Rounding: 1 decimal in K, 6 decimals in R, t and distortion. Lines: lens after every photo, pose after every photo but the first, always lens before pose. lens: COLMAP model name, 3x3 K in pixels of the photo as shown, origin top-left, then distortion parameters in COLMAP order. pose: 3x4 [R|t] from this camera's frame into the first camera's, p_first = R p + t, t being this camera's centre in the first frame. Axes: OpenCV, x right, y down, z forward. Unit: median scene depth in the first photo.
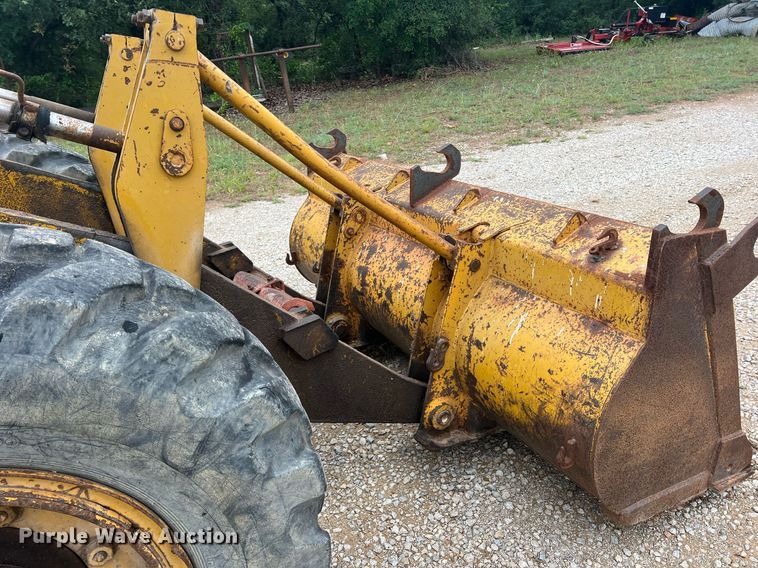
lens RADIAL K [[570.1, 0, 379.0], [0, 570.1, 284.0], [0, 0, 1]] dist [0.057615, -0.068982]
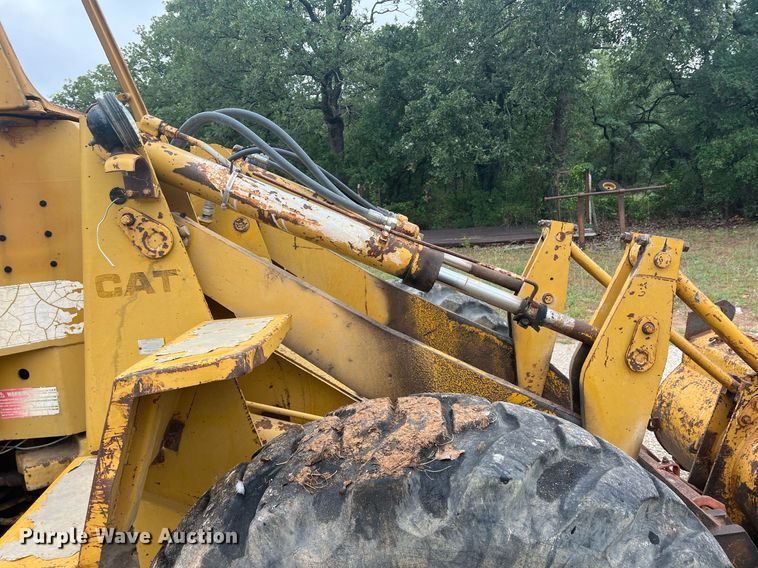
lens RADIAL K [[570.1, 0, 379.0], [0, 570.1, 284.0], [0, 0, 1]] dist [0.057615, -0.068982]
pose [[0.869221, 0.116531, -0.480495, -0.182306], [-0.209307, 0.967177, -0.144078, -0.058363], [0.447934, 0.225807, 0.865082, -0.149539]]
